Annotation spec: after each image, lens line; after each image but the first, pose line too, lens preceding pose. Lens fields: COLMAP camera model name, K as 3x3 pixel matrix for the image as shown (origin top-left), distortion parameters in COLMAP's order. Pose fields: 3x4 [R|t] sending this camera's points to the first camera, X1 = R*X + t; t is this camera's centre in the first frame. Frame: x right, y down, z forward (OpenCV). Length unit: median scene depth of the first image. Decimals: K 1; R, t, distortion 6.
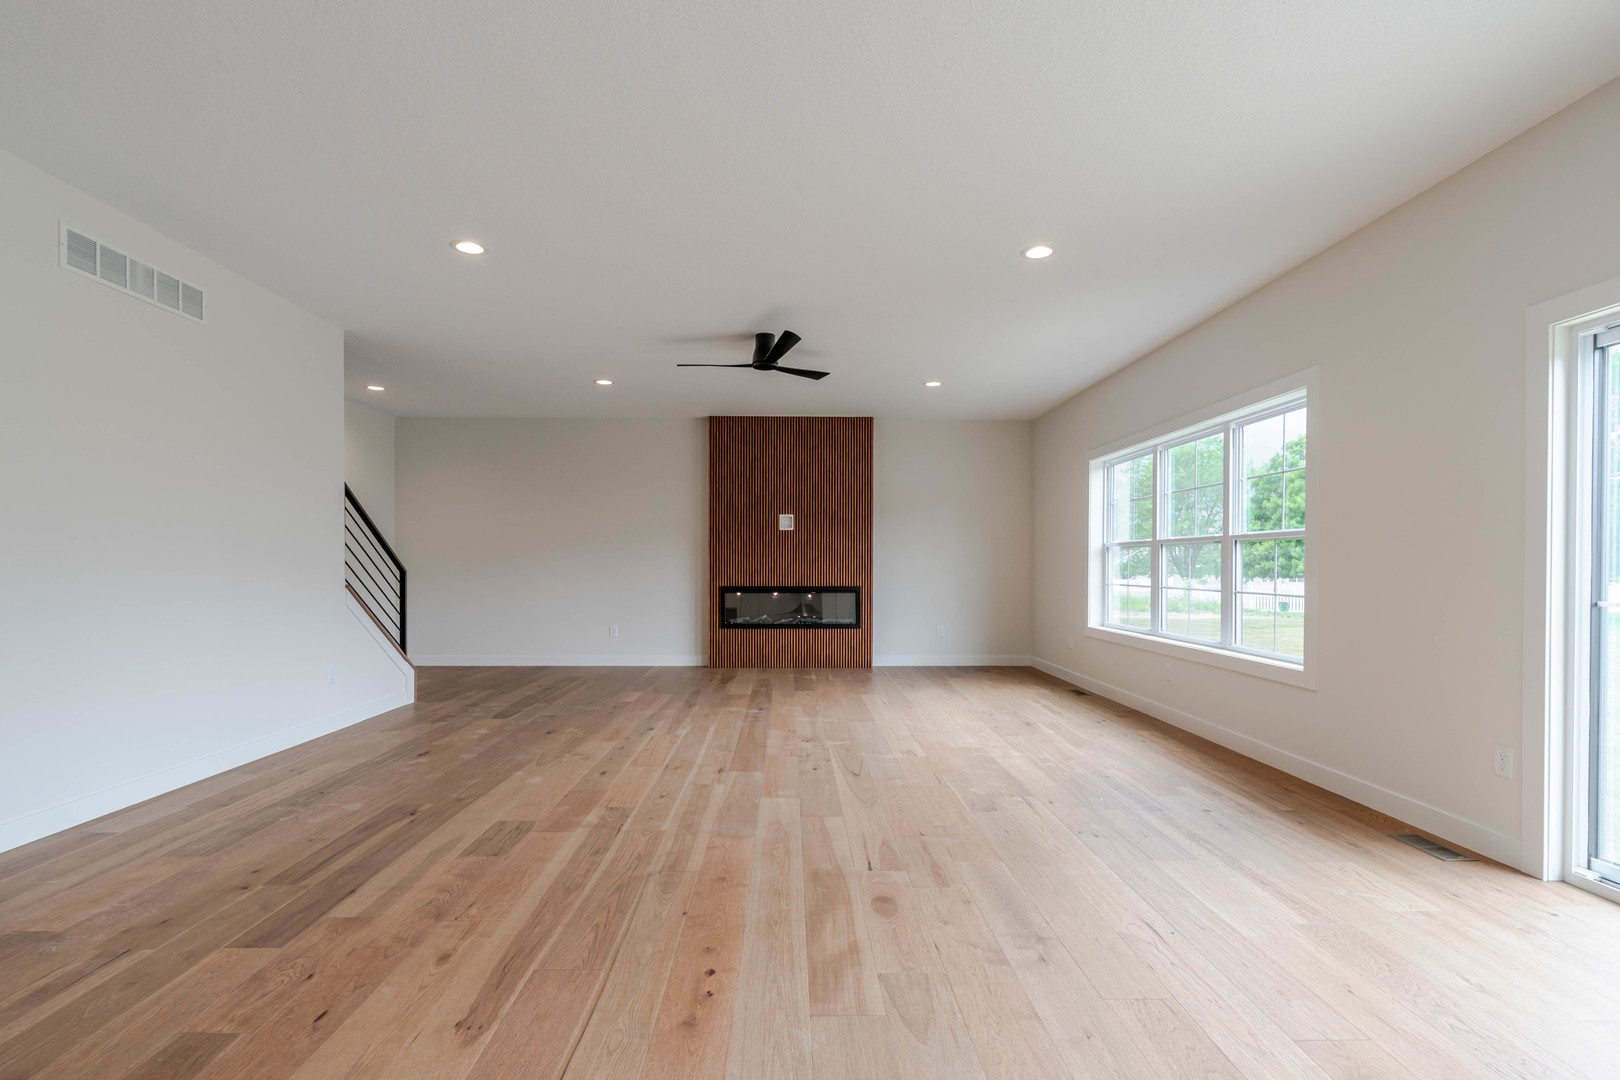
lens RADIAL K [[760.3, 0, 812.1], [0, 760.3, 575.2], [0, 0, 1]] dist [-0.004857, 0.001972]
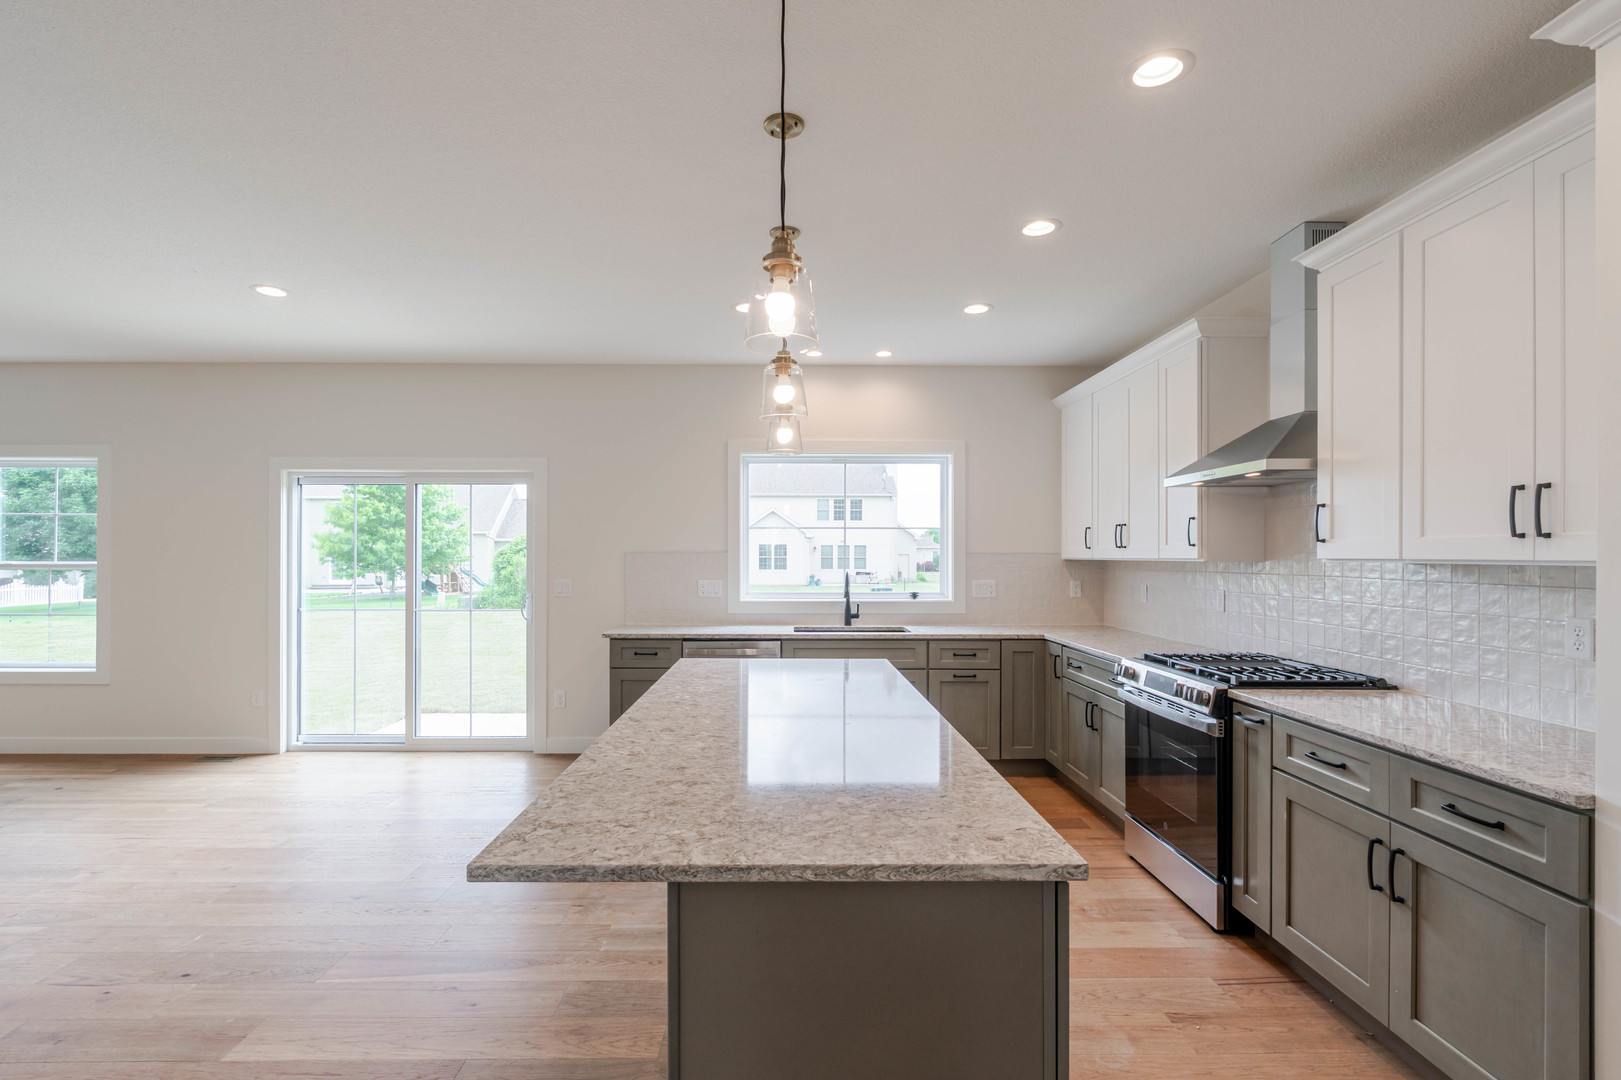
lens RADIAL K [[760.8, 0, 786.3], [0, 760.8, 544.6], [0, 0, 1]] dist [-0.004857, 0.001972]
pose [[0.024442, 0.010533, 0.999646, -0.633753], [0.012903, 0.999858, -0.010850, -0.063472], [-0.999618, 0.013164, 0.024303, -0.233226]]
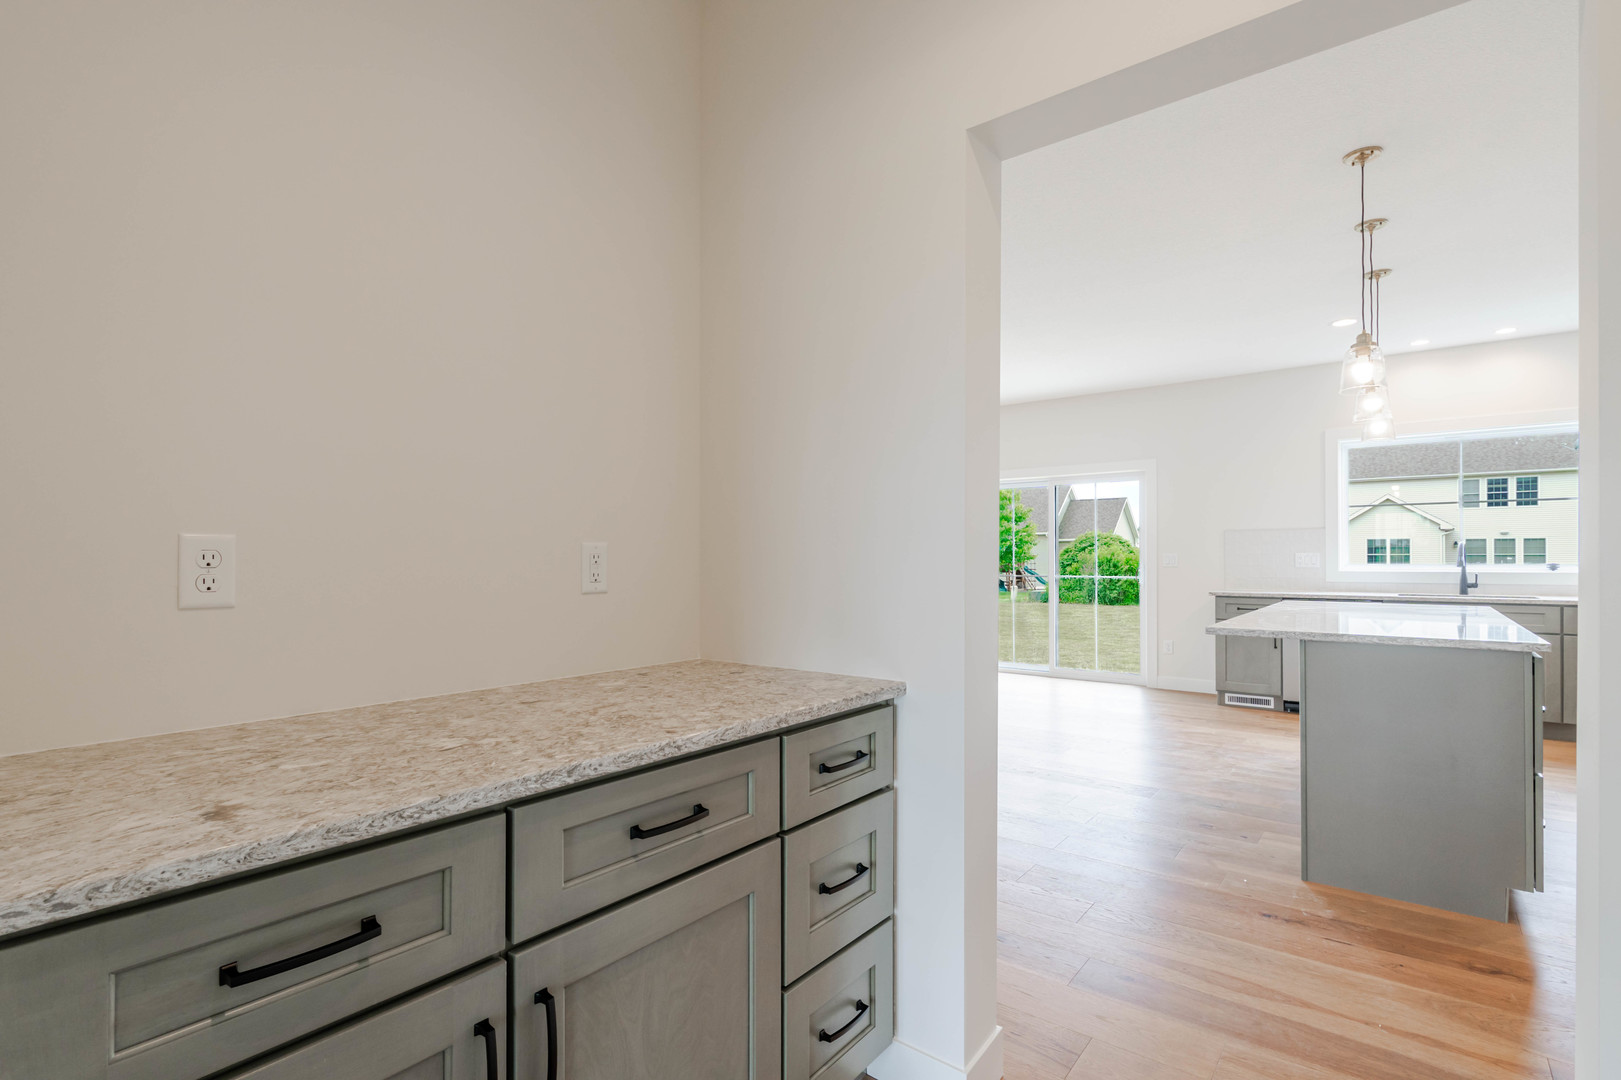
lens RADIAL K [[760.8, 0, 796.2], [0, 760.8, 550.1], [0, 0, 1]] dist [-0.004857, 0.001972]
pose [[0.649590, 0.002388, 0.760281, -1.141710], [0.016843, 0.999704, -0.017531, -0.015310], [-0.760098, 0.024193, 0.649358, -0.278932]]
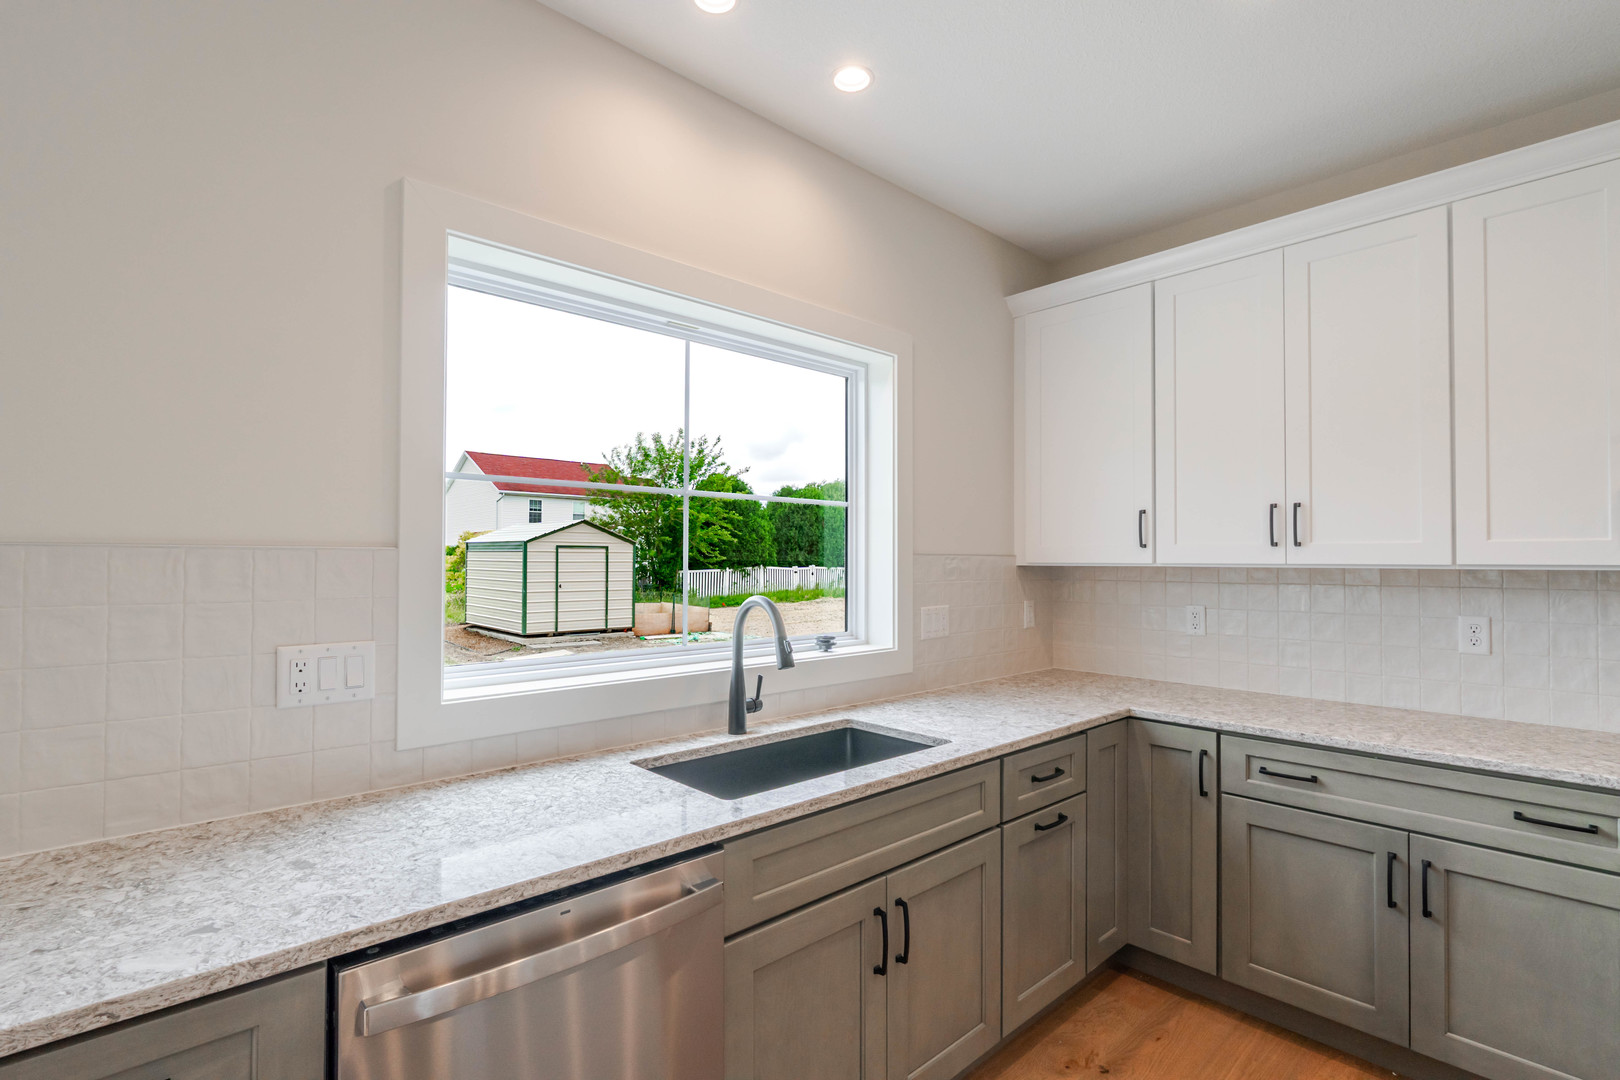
lens RADIAL K [[760.3, 0, 820.8], [0, 760.3, 548.5], [0, 0, 1]] dist [-0.004857, 0.001972]
pose [[-0.653377, 0.009003, 0.756979, 0.227271], [0.006279, 0.999959, -0.006473, -0.060015], [-0.757006, 0.000524, -0.653407, -0.010141]]
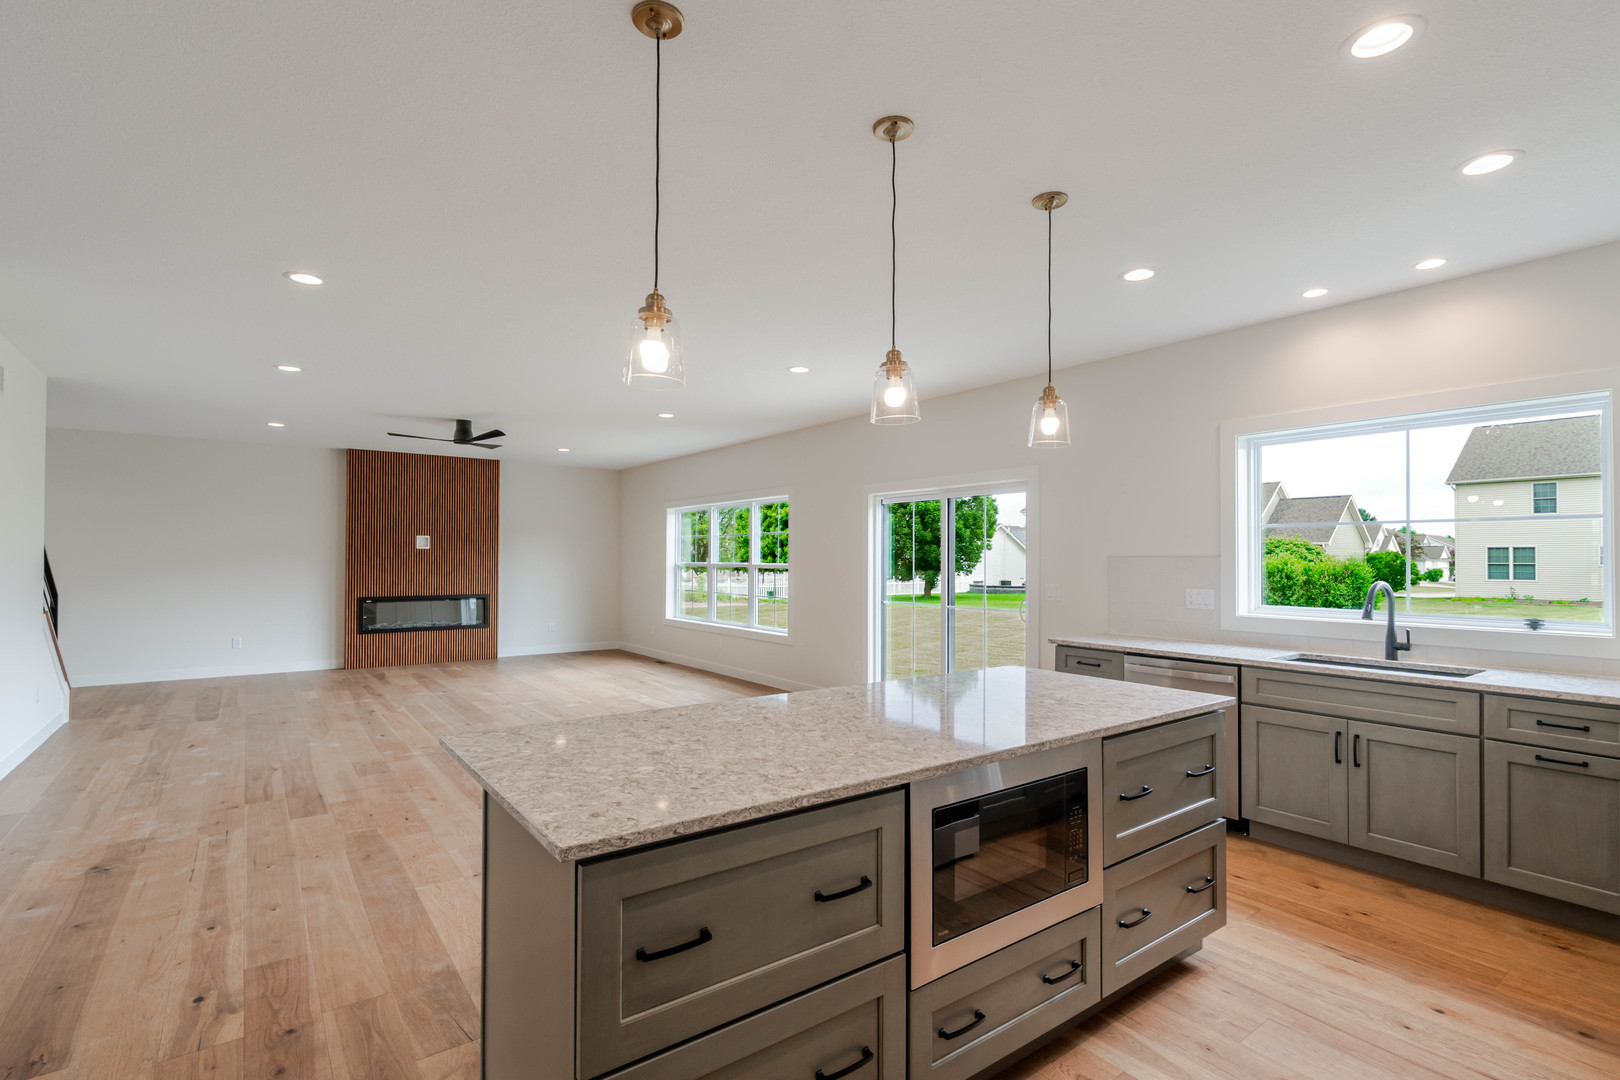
lens RADIAL K [[760.3, 0, 809.7], [0, 760.3, 540.7], [0, 0, 1]] dist [-0.004857, 0.001972]
pose [[0.820841, 0.013309, 0.571002, -0.434000], [0.006954, 0.999421, -0.033292, -0.056178], [-0.571115, 0.031298, 0.820274, -0.653482]]
